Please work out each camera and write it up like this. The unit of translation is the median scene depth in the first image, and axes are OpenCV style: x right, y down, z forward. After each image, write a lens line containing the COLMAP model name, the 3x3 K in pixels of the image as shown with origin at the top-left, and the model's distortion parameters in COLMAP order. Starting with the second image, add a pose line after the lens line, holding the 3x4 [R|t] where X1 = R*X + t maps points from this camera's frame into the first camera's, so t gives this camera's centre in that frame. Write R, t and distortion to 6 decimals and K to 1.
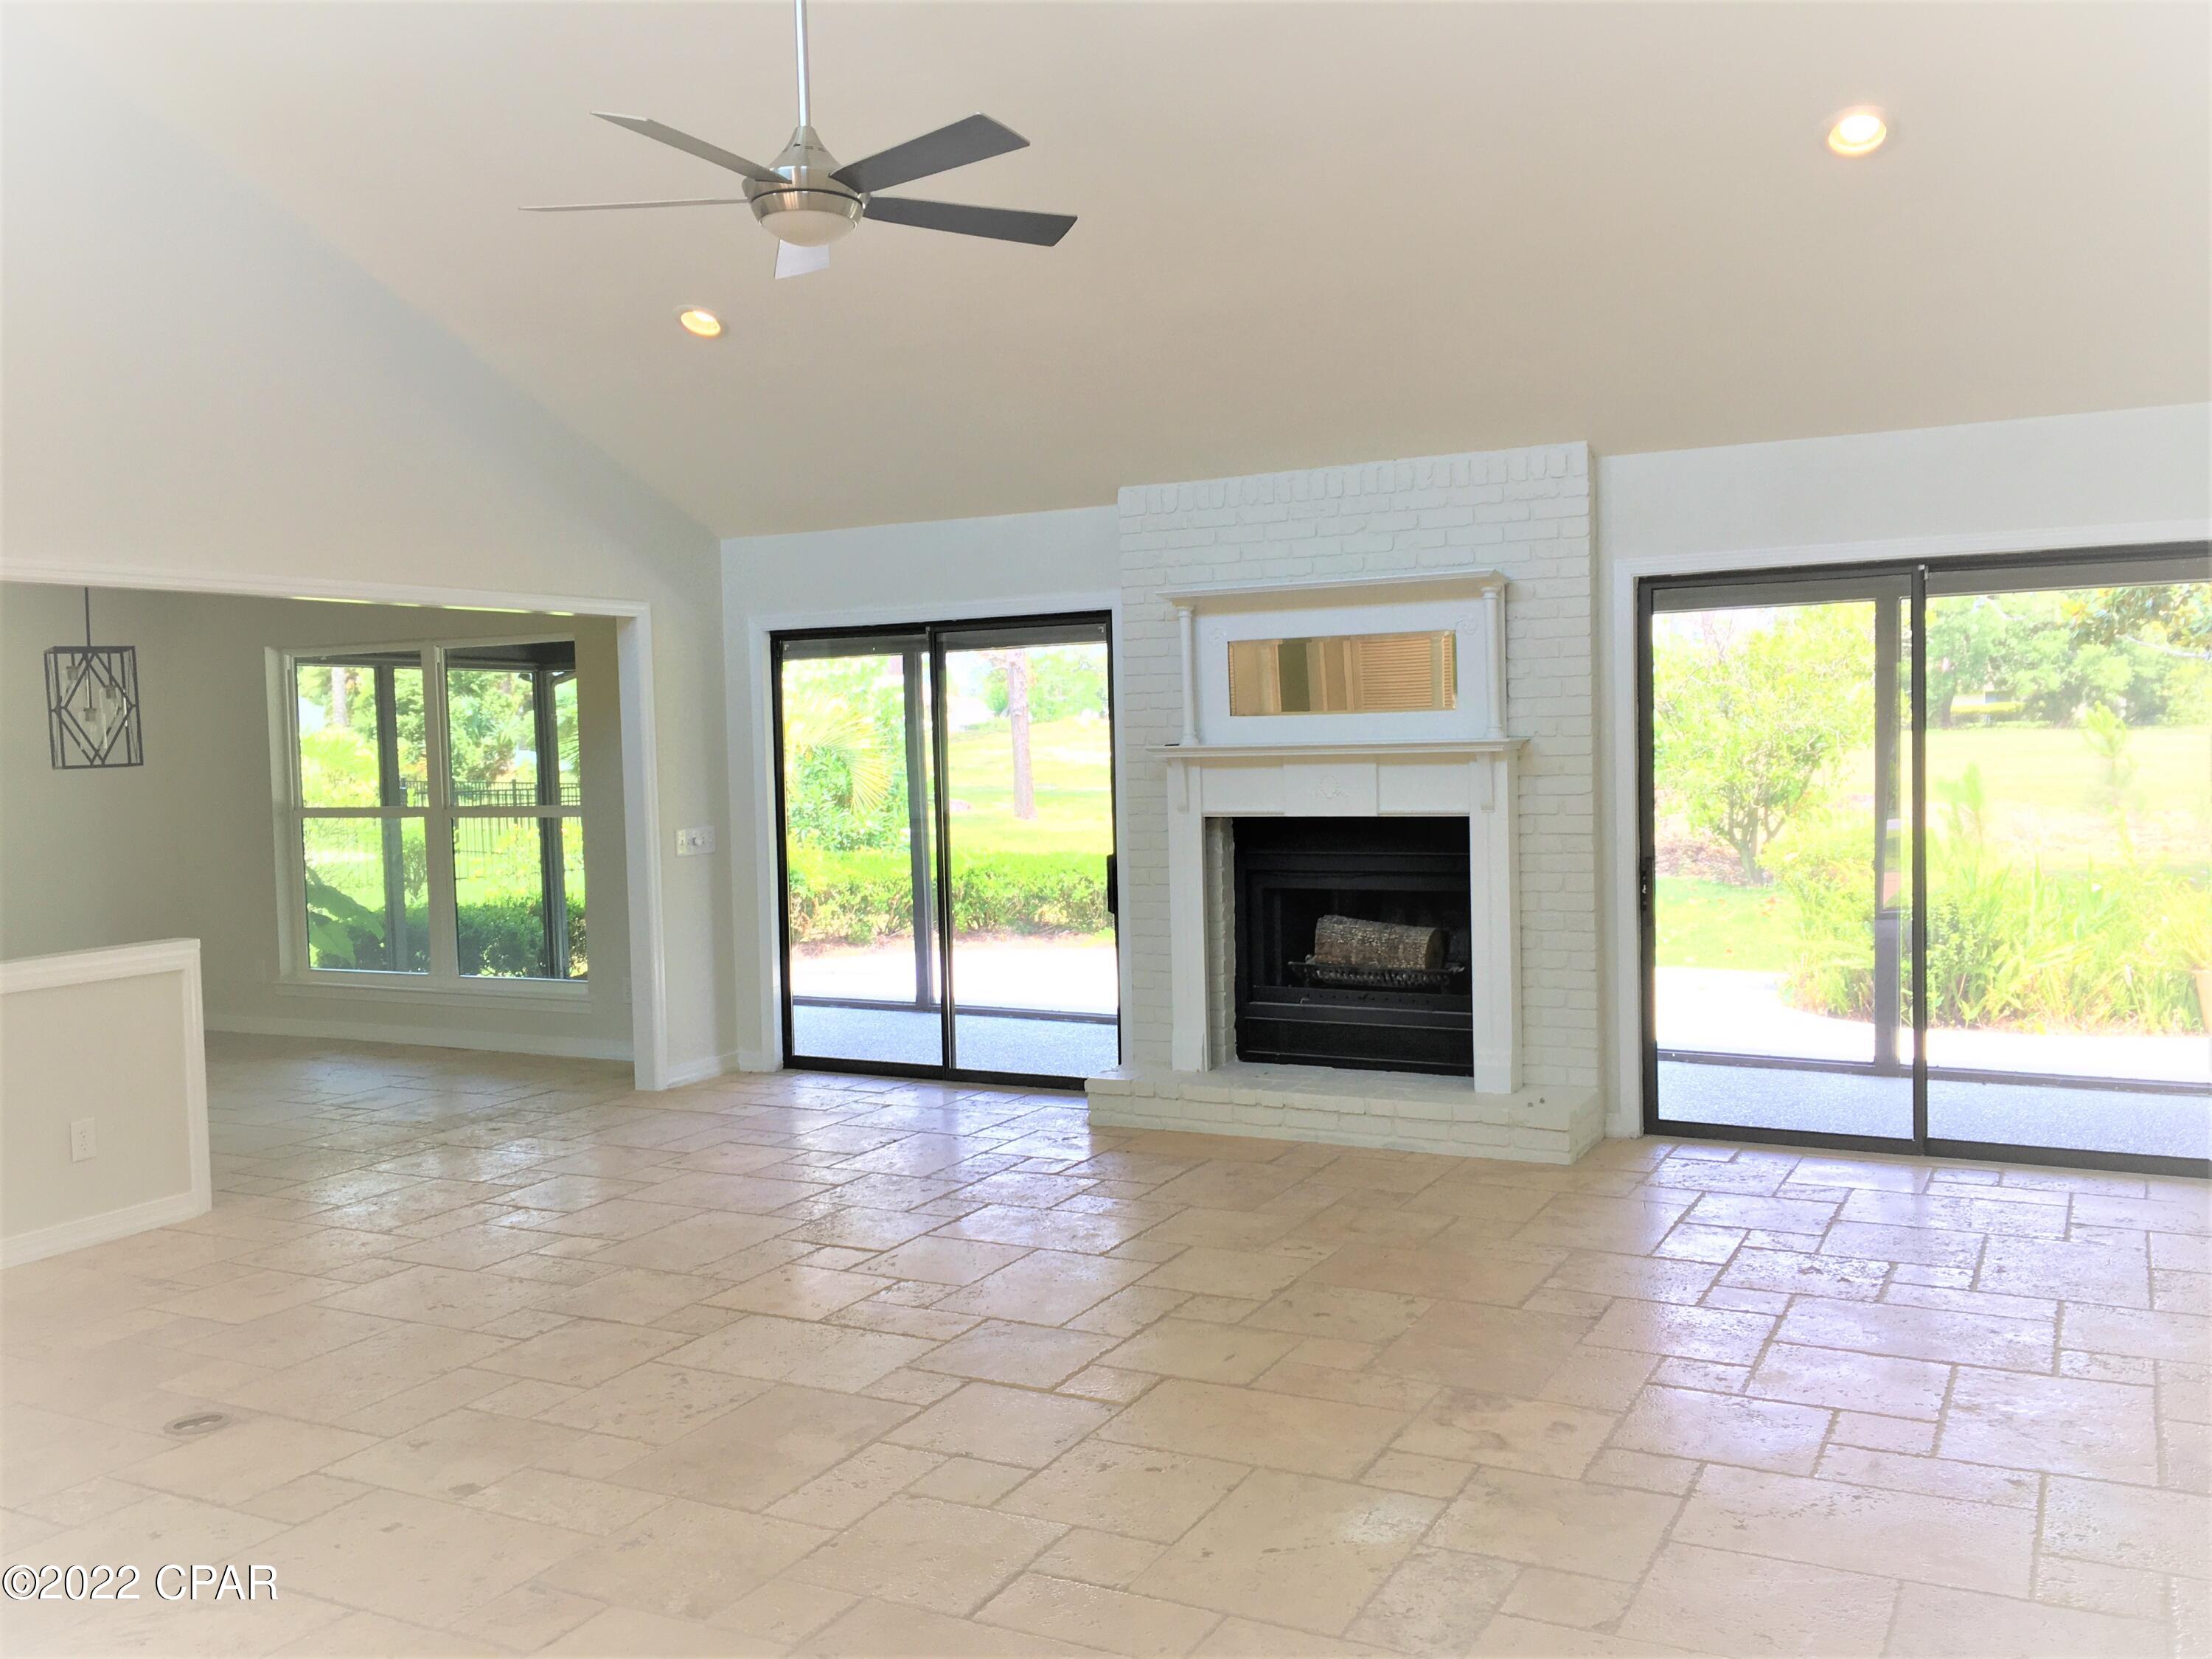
lens RADIAL K [[1895.4, 0, 1106.0], [0, 1895.4, 829.5], [0, 0, 1]] dist [0.089748, -0.128775]
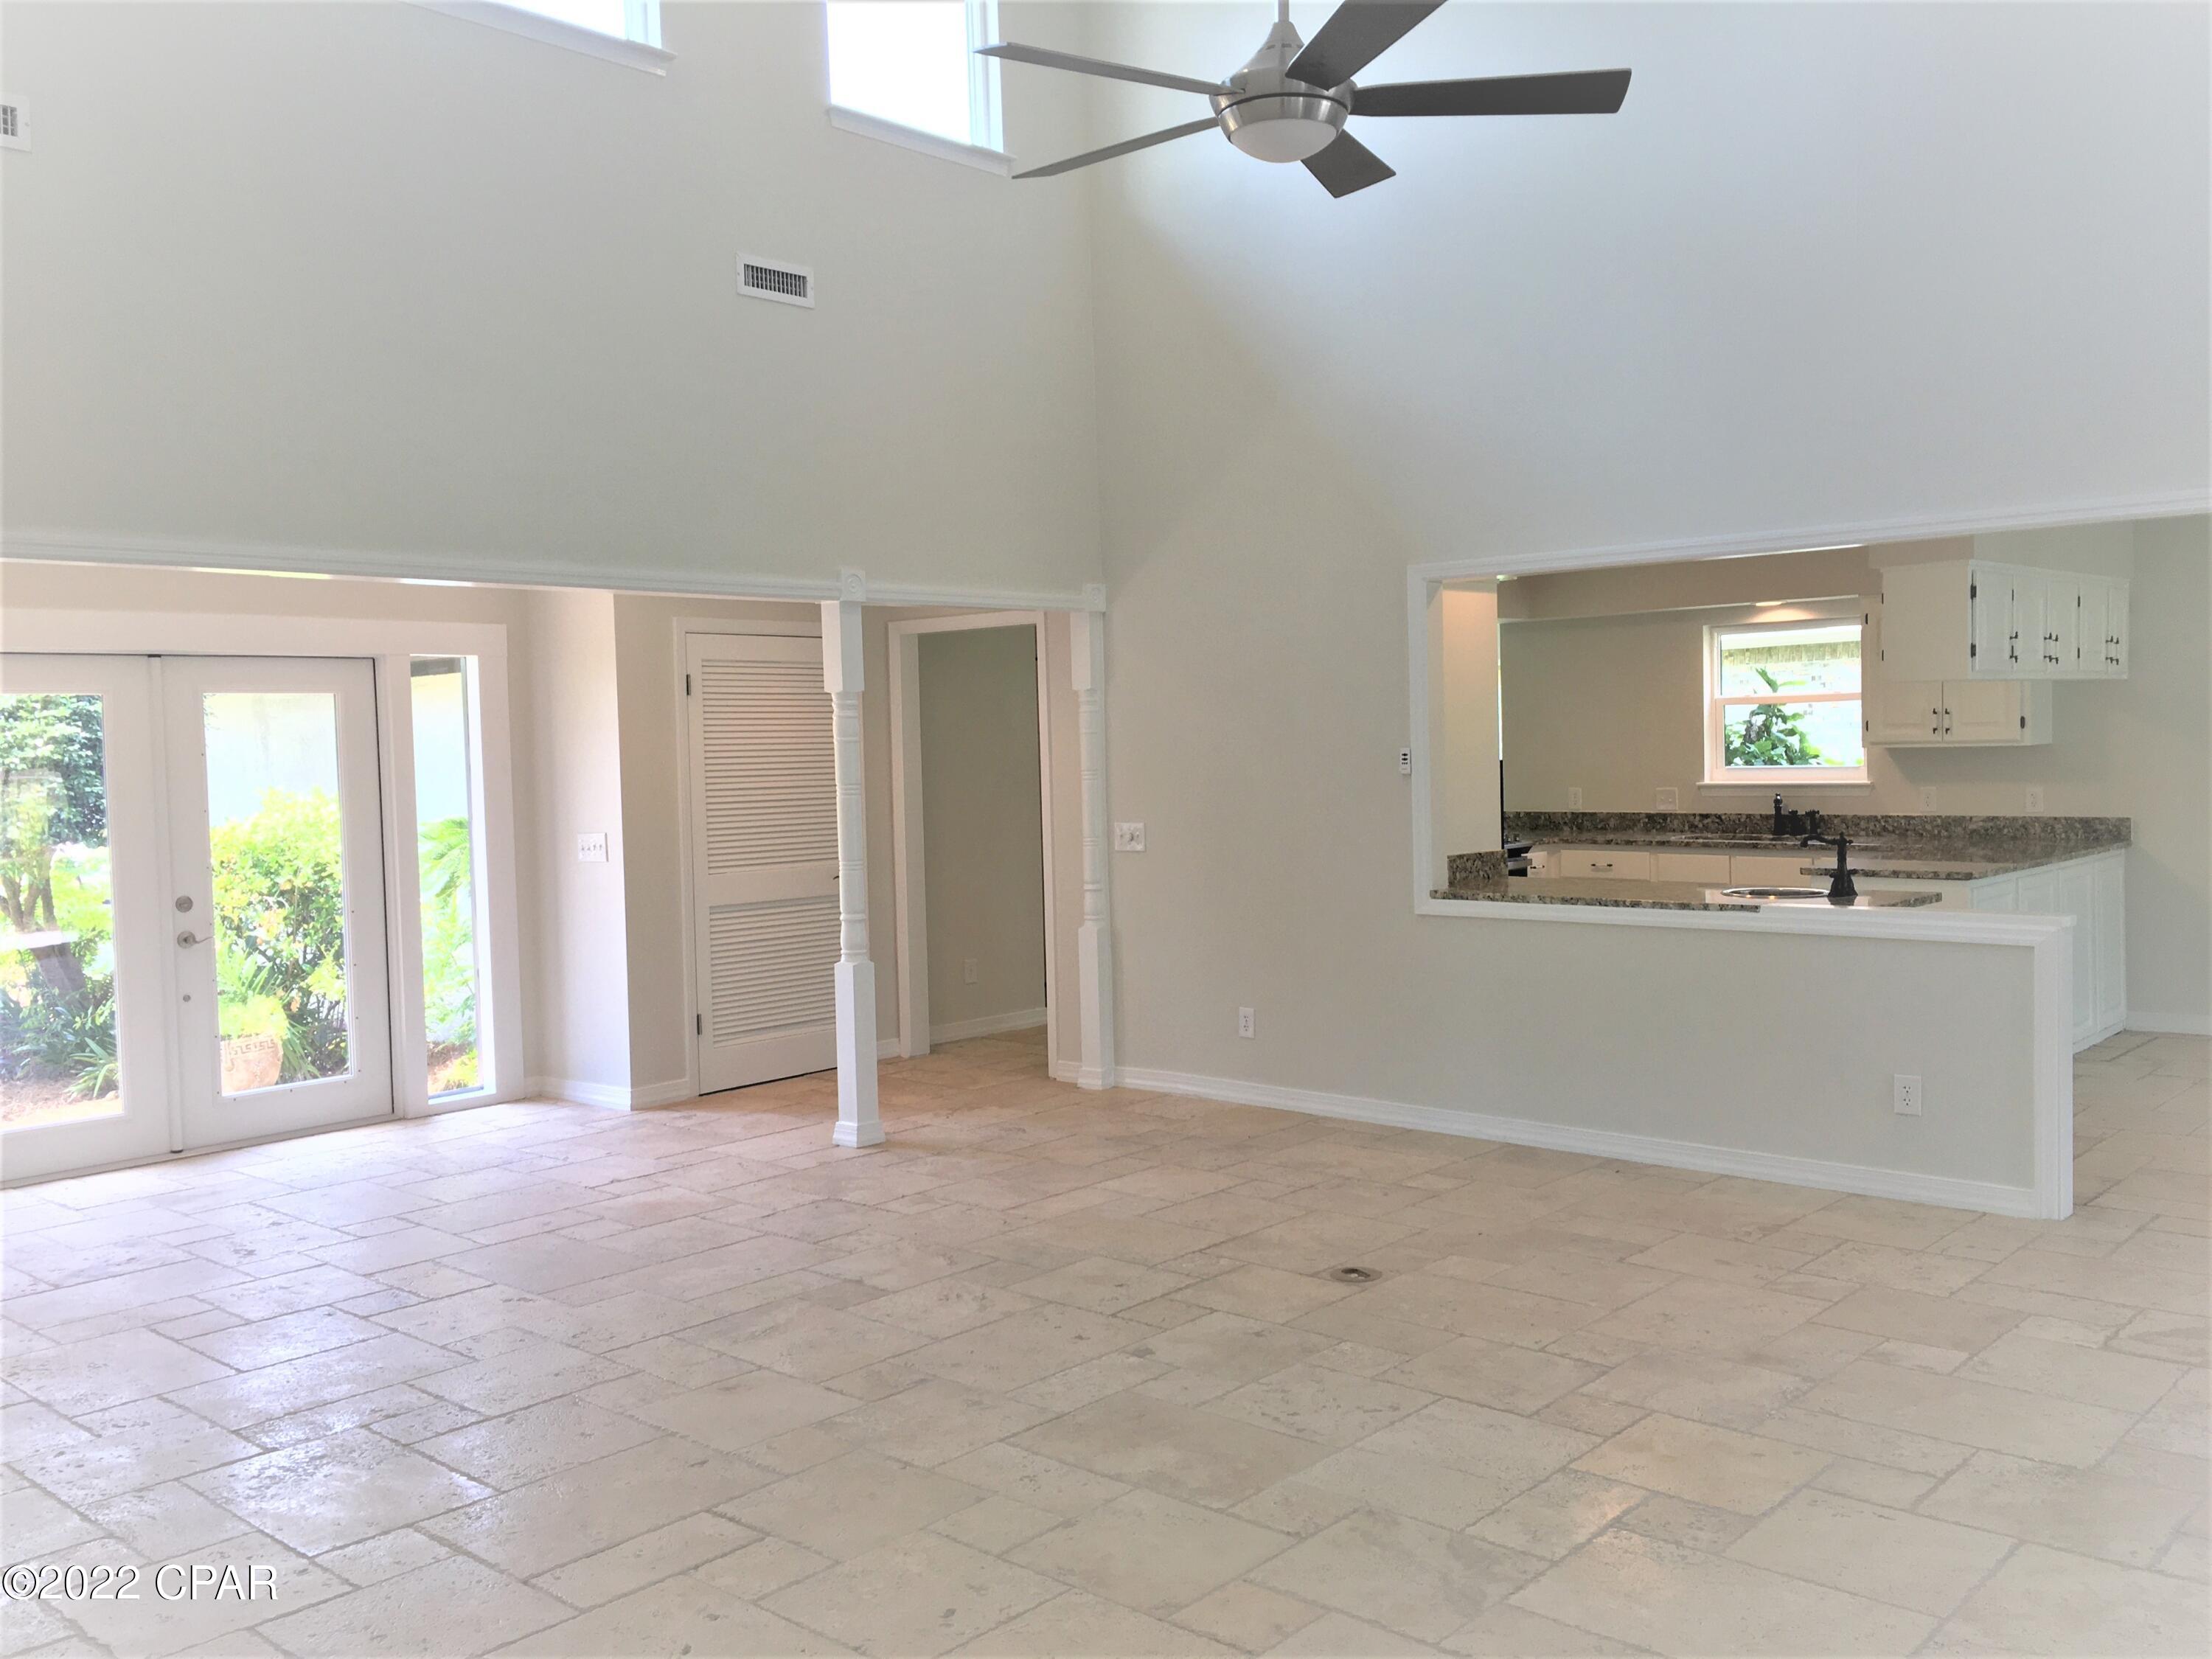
lens RADIAL K [[1881.1, 0, 1106.0], [0, 1881.1, 829.5], [0, 0, 1]] dist [0.091867, -0.125681]
pose [[-0.248483, 0.080241, -0.965307, 0.704873], [-0.015224, 0.996116, 0.086721, -0.076585], [0.968517, 0.036244, -0.246297, 1.119094]]
